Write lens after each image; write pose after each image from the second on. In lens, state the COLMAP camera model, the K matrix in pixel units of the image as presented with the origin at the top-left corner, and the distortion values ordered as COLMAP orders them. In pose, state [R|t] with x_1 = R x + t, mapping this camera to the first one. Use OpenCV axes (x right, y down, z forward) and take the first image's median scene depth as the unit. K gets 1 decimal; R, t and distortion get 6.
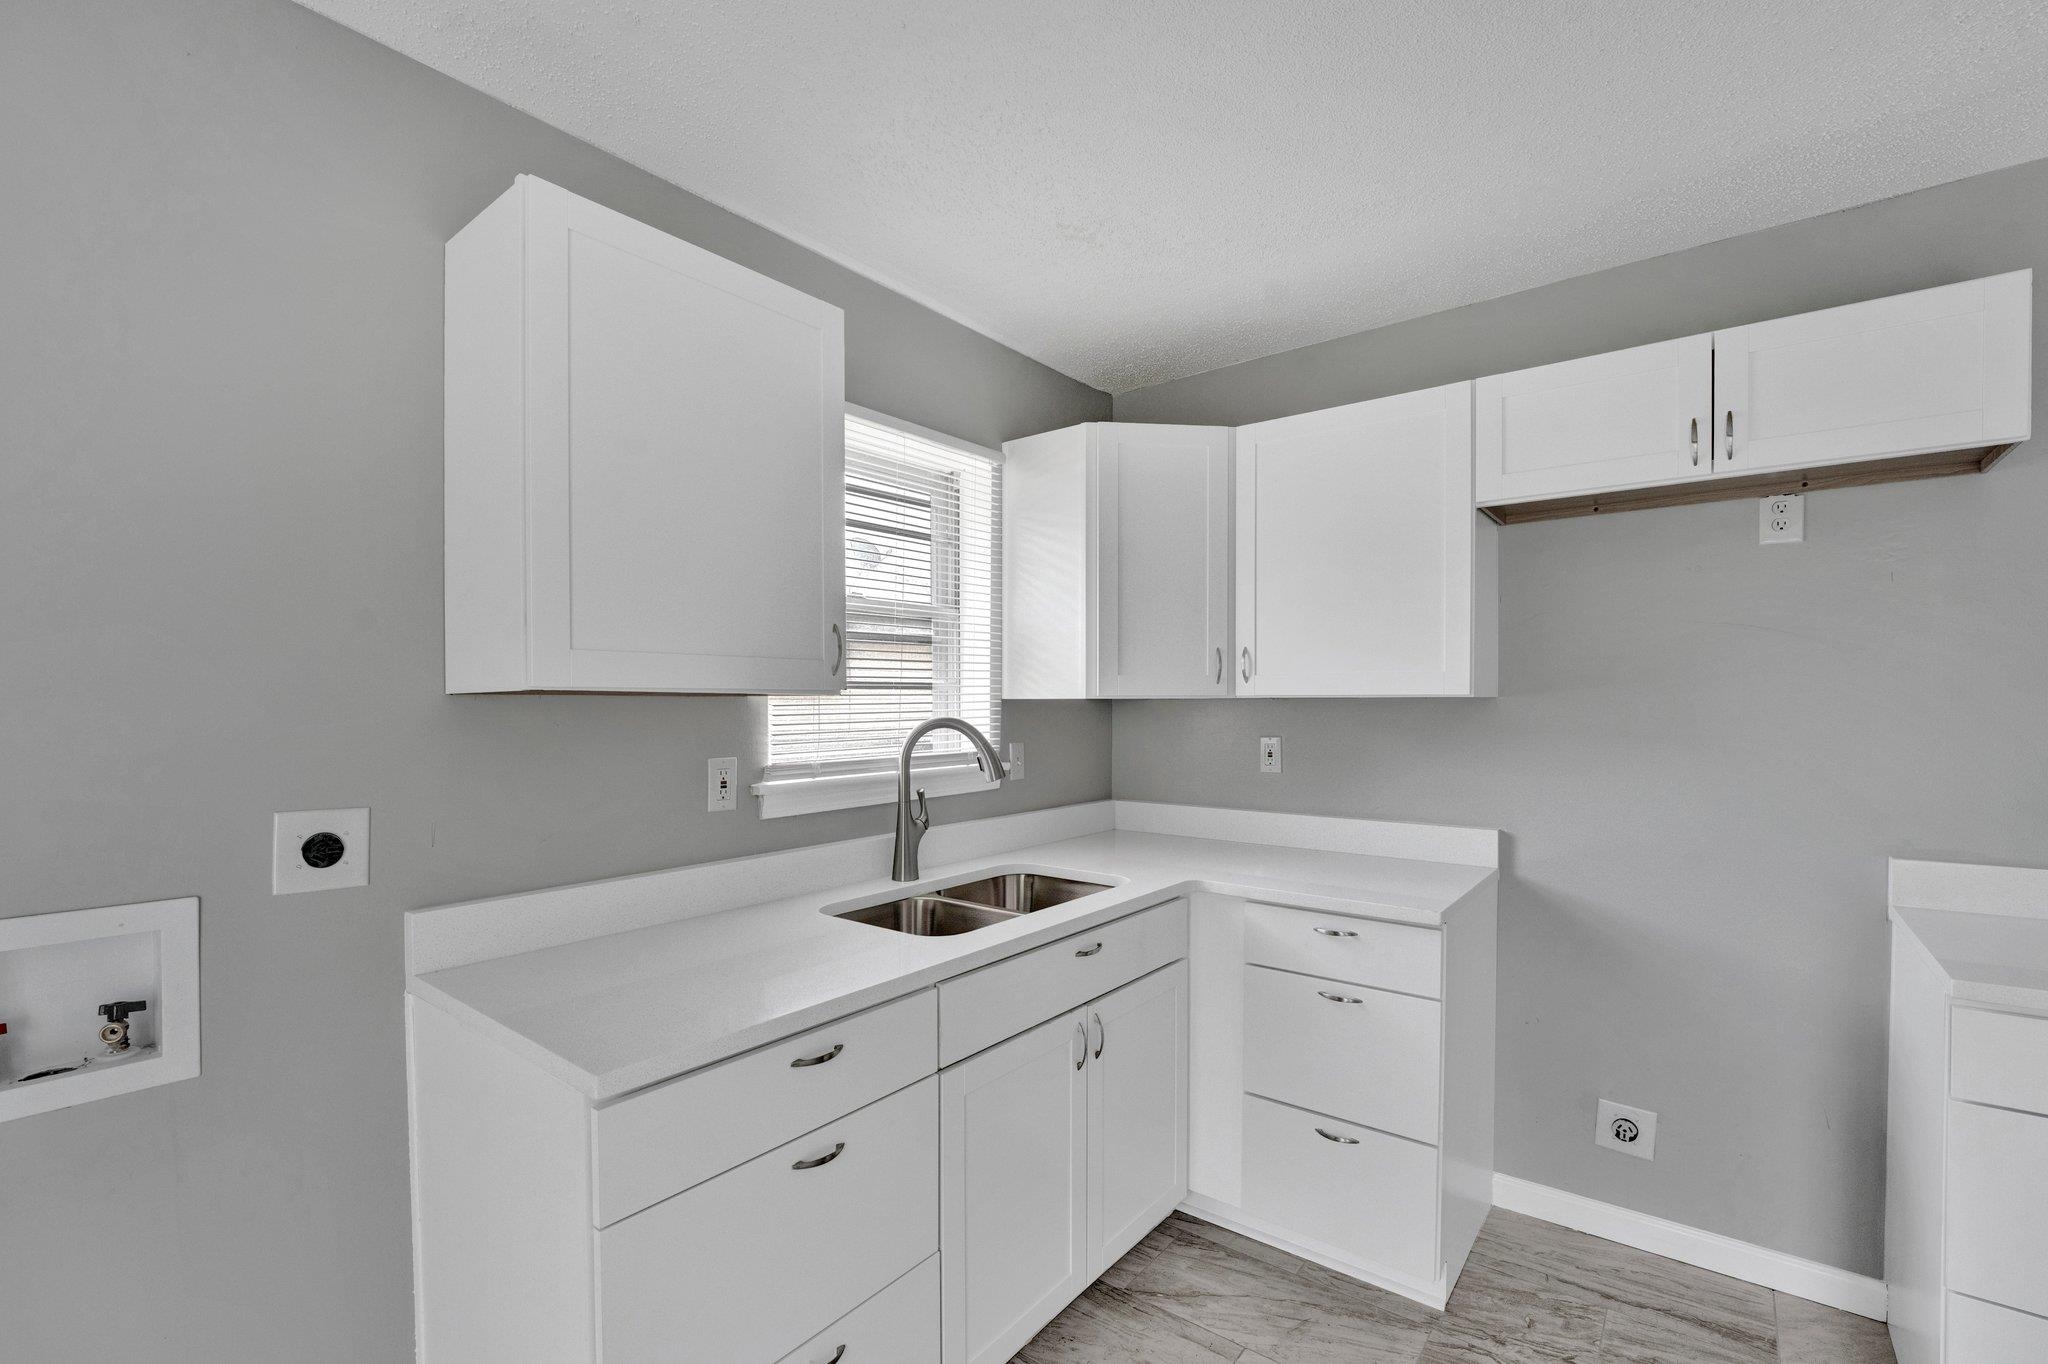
lens RADIAL K [[882.8, 0, 1022.1], [0, 882.8, 703.9], [0, 0, 1]] dist [-0.015352, 0.000570]
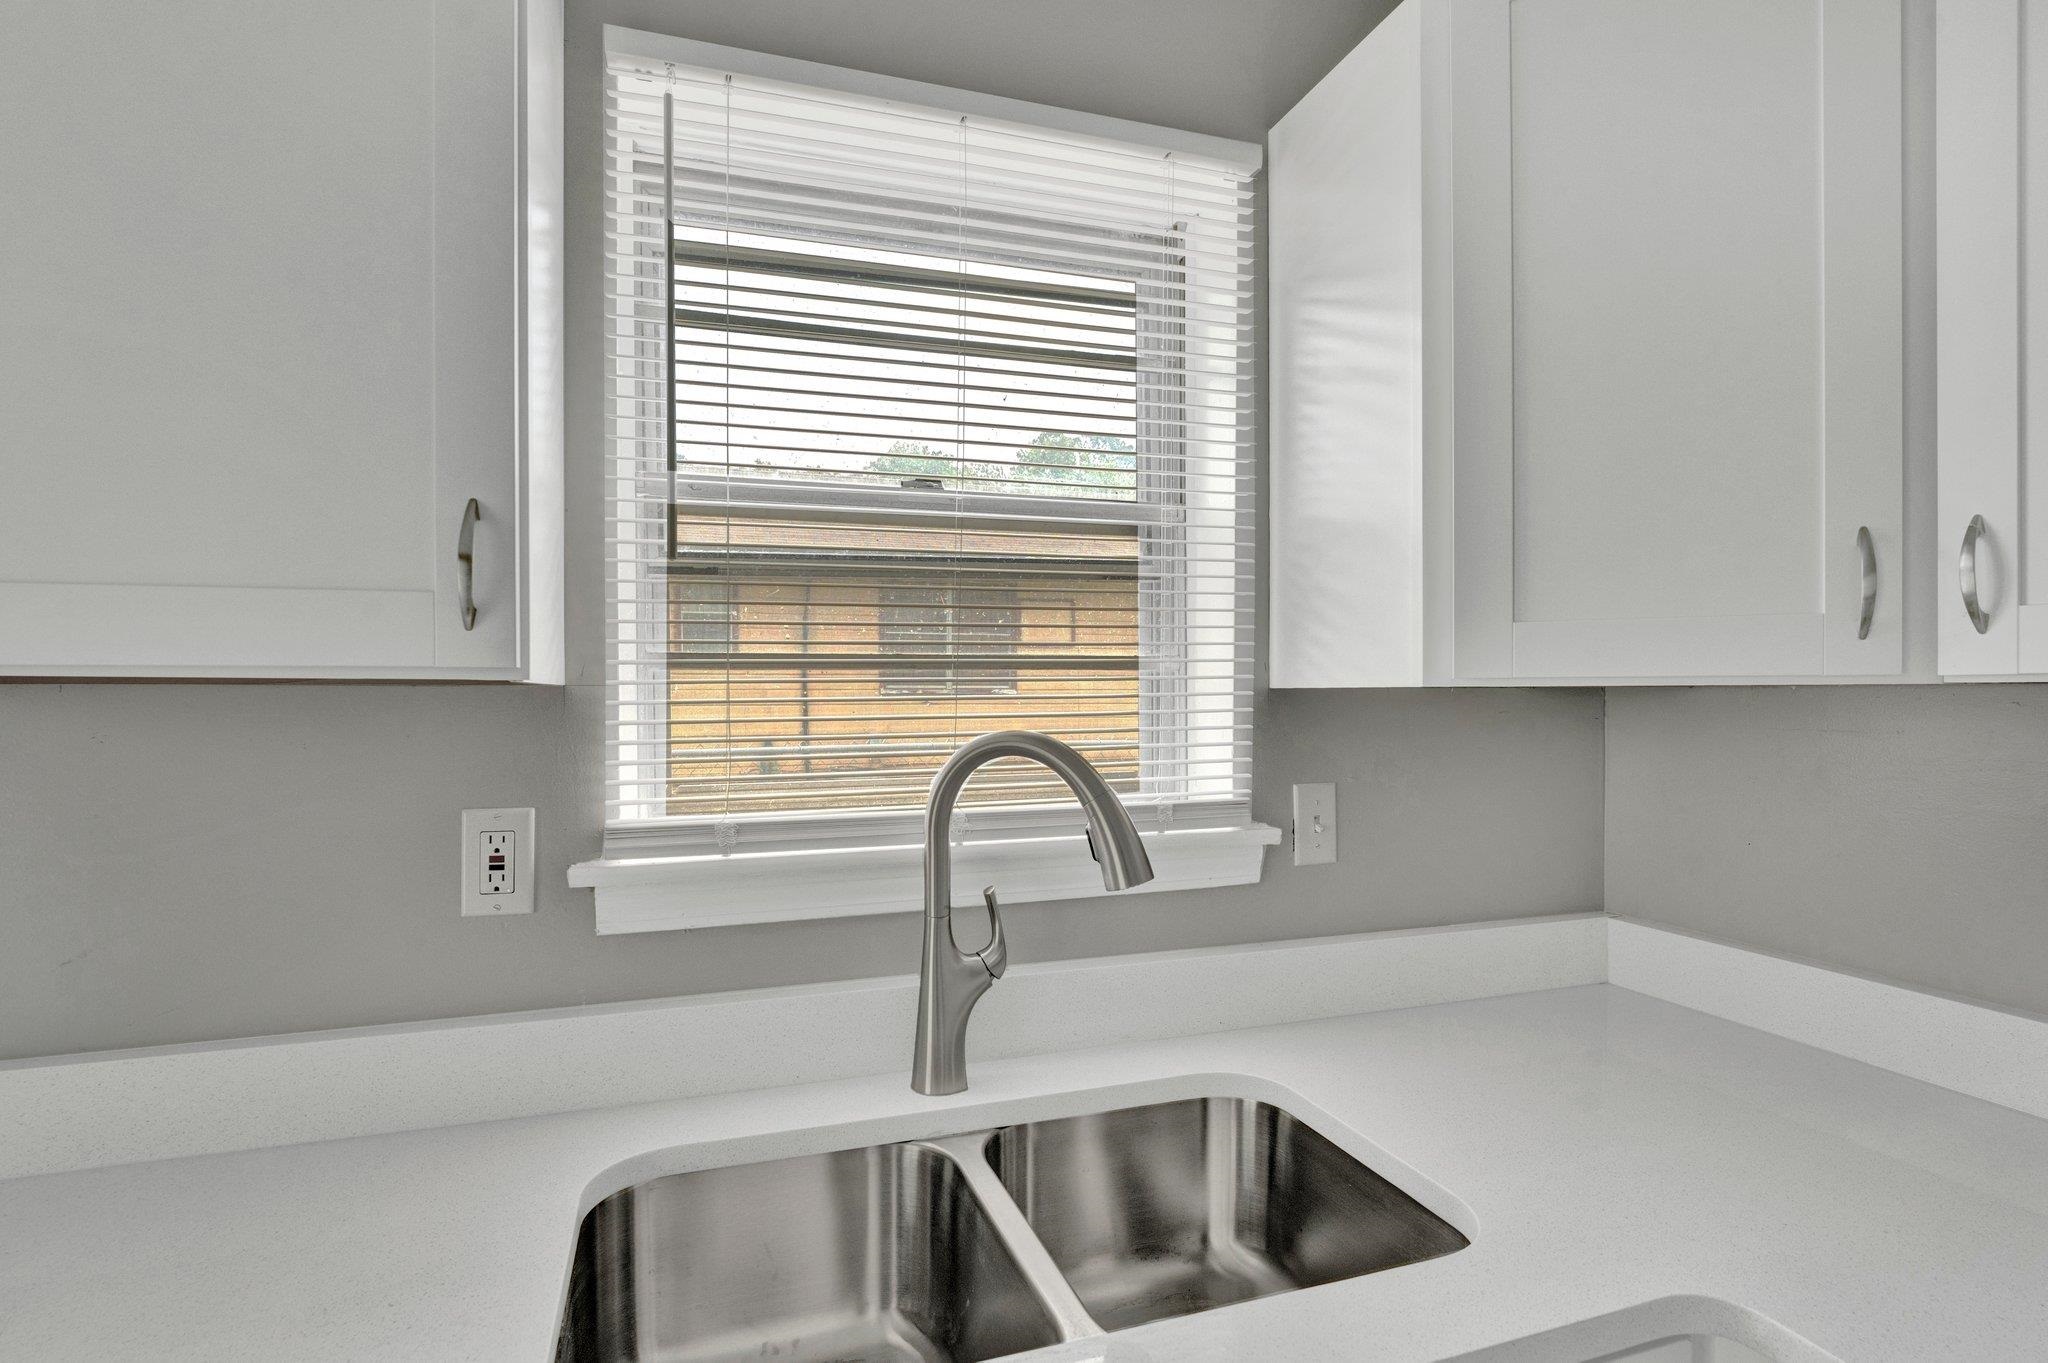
lens RADIAL K [[1007.1, 0, 1024.0], [0, 1007.1, 696.5], [0, 0, 1]] dist [0.000361, 0.000060]
pose [[0.838825, 0.002094, -0.544398, 0.186403], [-0.000857, 0.999996, 0.002525, -0.003160], [0.544401, -0.001652, 0.838824, 0.592014]]
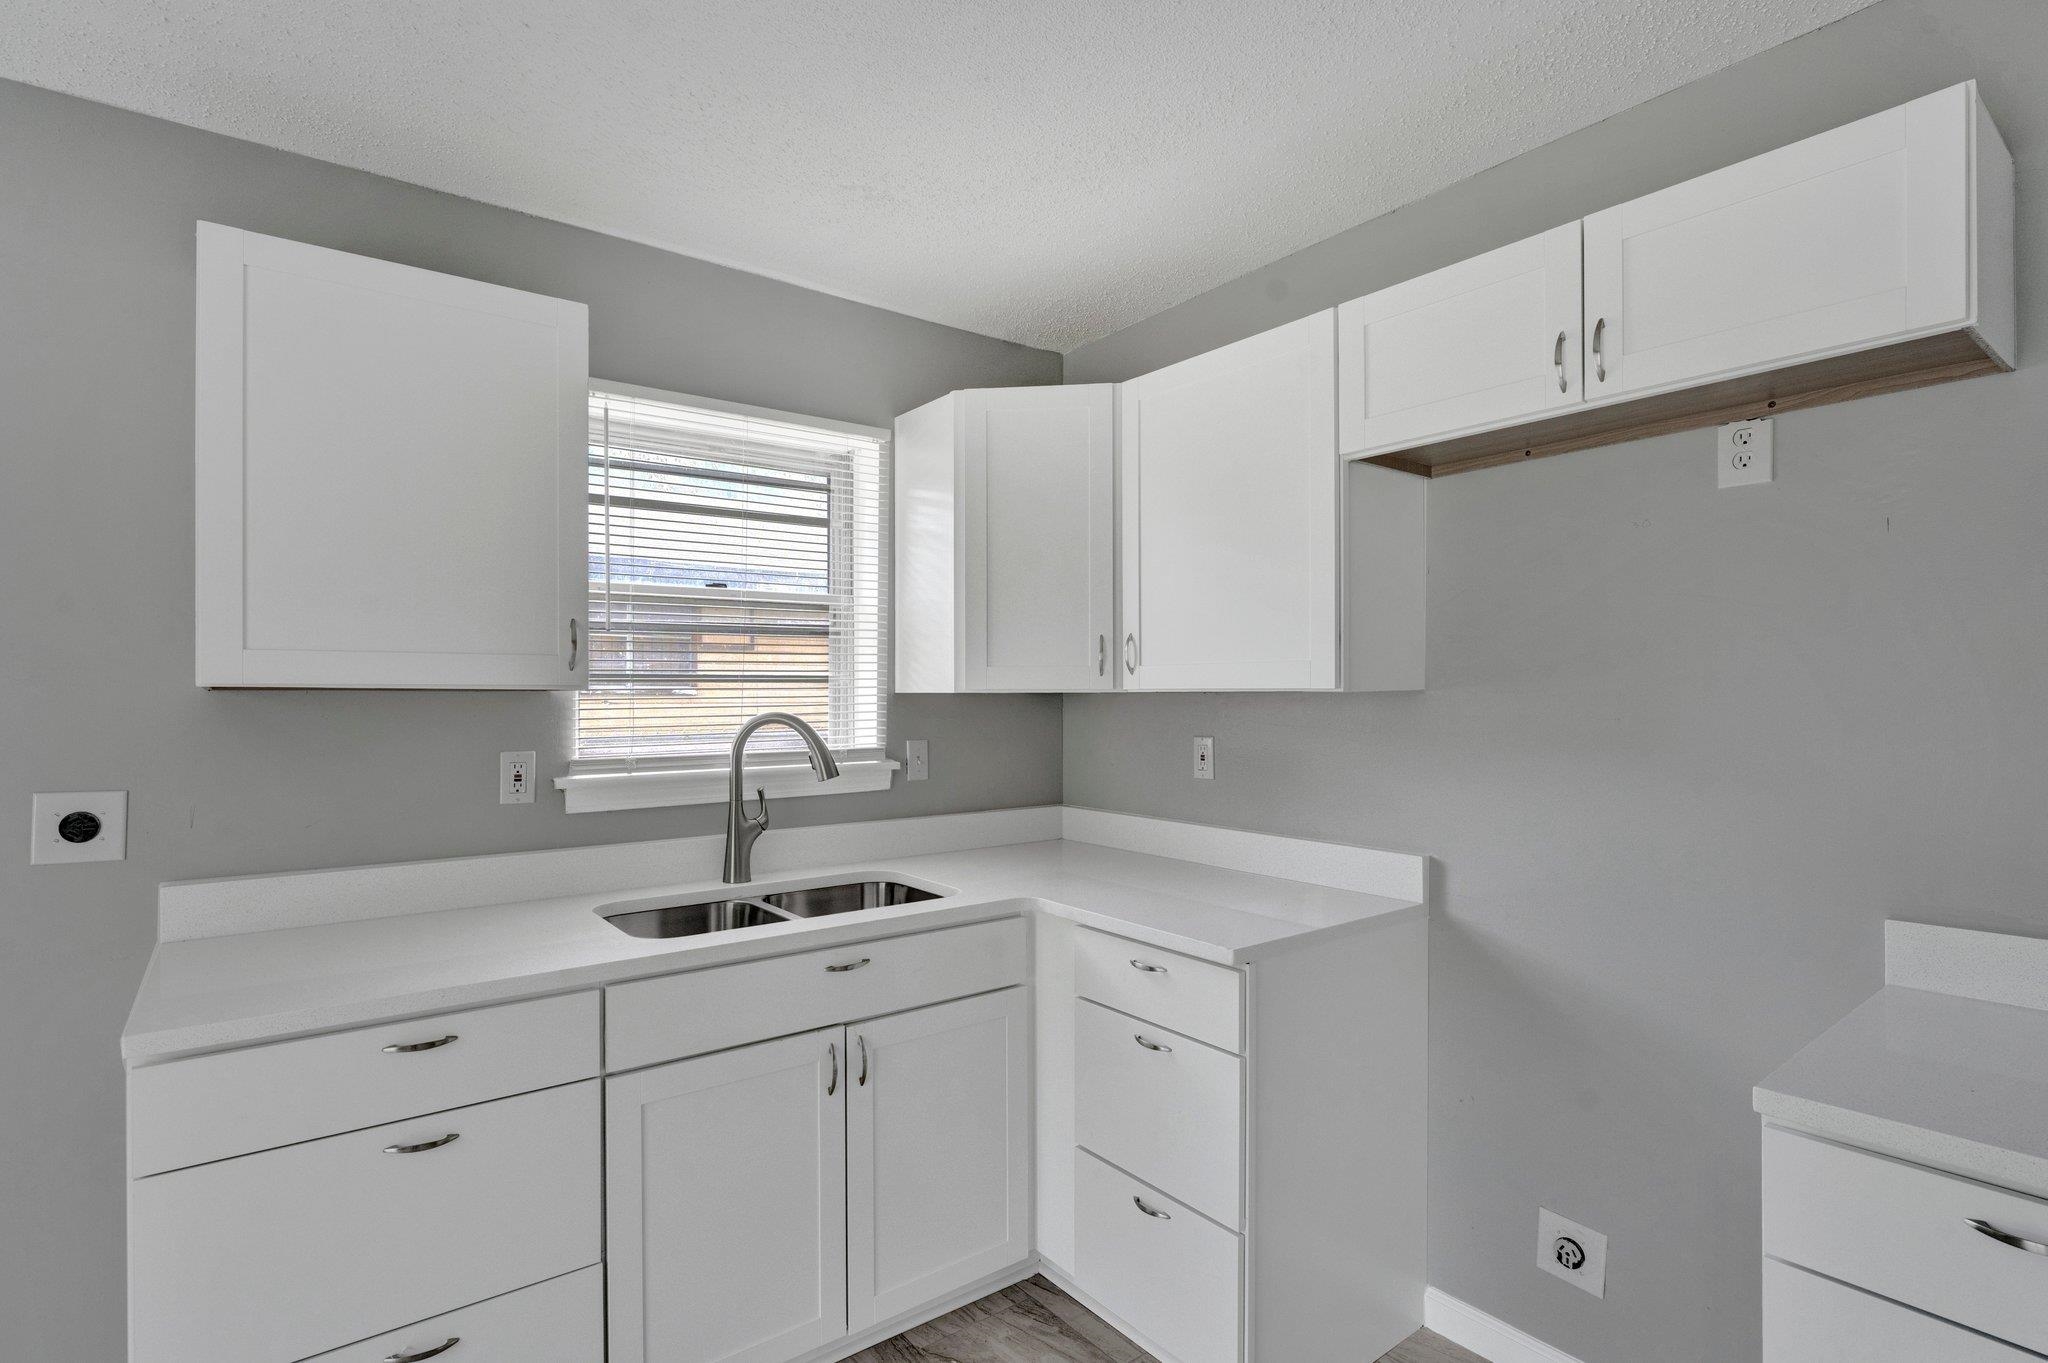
lens RADIAL K [[985.3, 0, 1024.0], [0, 985.3, 681.5], [0, 0, 1]] dist [-0.004881, -0.000183]
pose [[0.969744, -0.002784, -0.244108, 0.435024], [-0.000754, 0.999896, -0.014398, -0.003339], [0.244123, 0.014146, 0.969641, 0.034537]]
